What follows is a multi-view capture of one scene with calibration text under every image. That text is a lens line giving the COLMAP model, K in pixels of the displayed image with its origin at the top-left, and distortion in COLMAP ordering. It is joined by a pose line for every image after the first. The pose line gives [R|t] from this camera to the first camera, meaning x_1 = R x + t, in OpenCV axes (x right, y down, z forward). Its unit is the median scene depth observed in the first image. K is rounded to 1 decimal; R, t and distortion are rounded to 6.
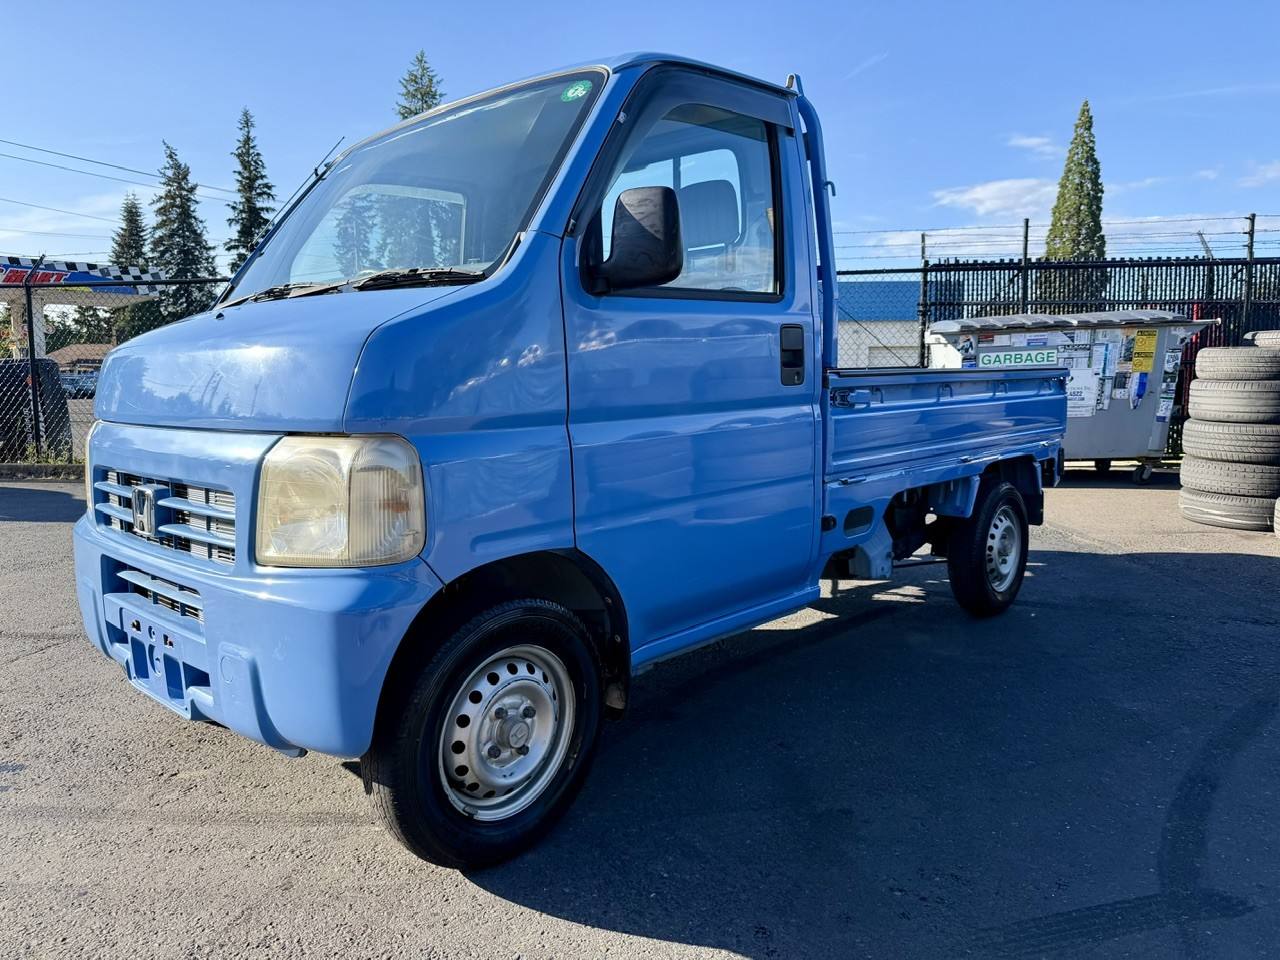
lens RADIAL K [[919.1, 0, 649.3], [0, 919.1, 466.2], [0, 0, 1]] dist [0.004763, -0.027079]
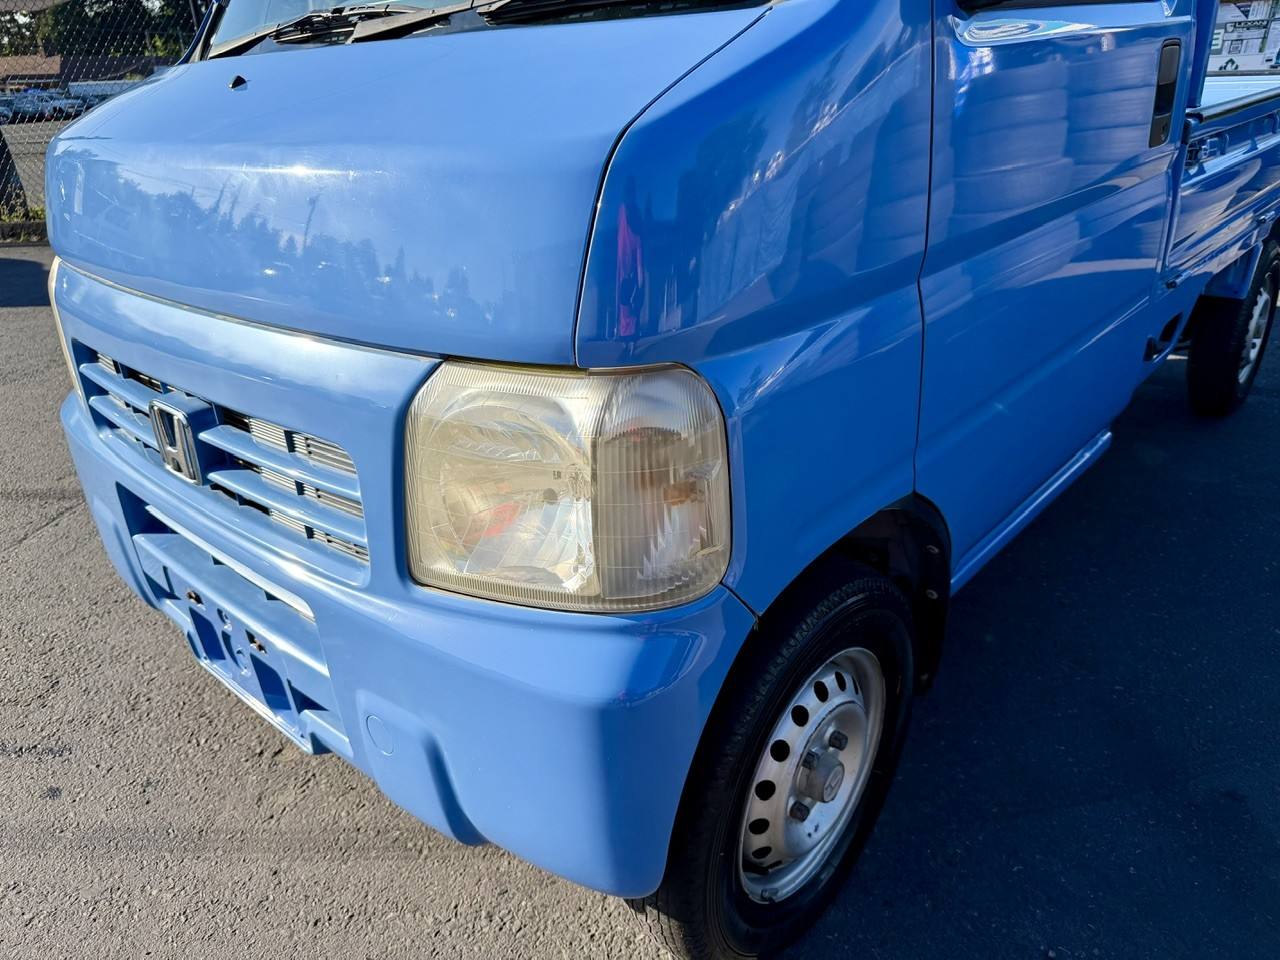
lens RADIAL K [[919.1, 0, 630.6], [0, 919.1, 487.0], [0, 0, 1]] dist [0.004763, -0.027079]
pose [[0.999194, -0.037368, -0.014640, -0.232514], [0.040106, 0.943244, 0.329669, -0.105761], [0.001490, -0.329990, 0.943983, 0.400983]]
